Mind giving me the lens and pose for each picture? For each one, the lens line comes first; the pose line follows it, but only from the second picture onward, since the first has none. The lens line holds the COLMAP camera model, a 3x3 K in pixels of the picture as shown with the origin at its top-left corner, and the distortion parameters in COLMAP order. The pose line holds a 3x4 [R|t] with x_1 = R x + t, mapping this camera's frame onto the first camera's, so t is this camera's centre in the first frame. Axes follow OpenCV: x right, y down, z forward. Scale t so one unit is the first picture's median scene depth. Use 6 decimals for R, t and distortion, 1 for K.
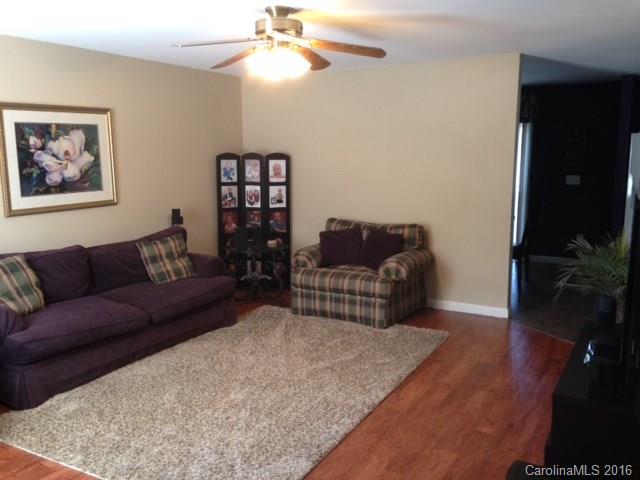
lens RADIAL K [[586.2, 0, 320.8], [0, 586.2, 240.8], [0, 0, 1]] dist [0.004864, 0.000000]
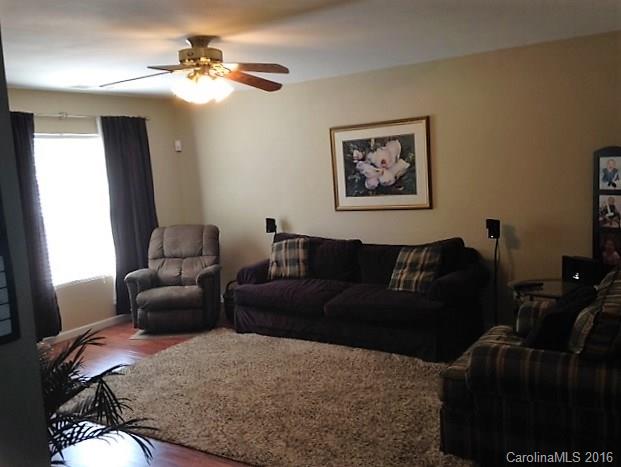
lens RADIAL K [[568.8, 0, 311.3], [0, 568.8, 233.6], [0, 0, 1]] dist [0.004864, 0.000000]
pose [[-0.083889, 0.113582, -0.989981, 0.724973], [-0.092176, 0.988339, 0.121204, -0.133582], [0.992203, 0.101420, -0.072441, 0.965168]]
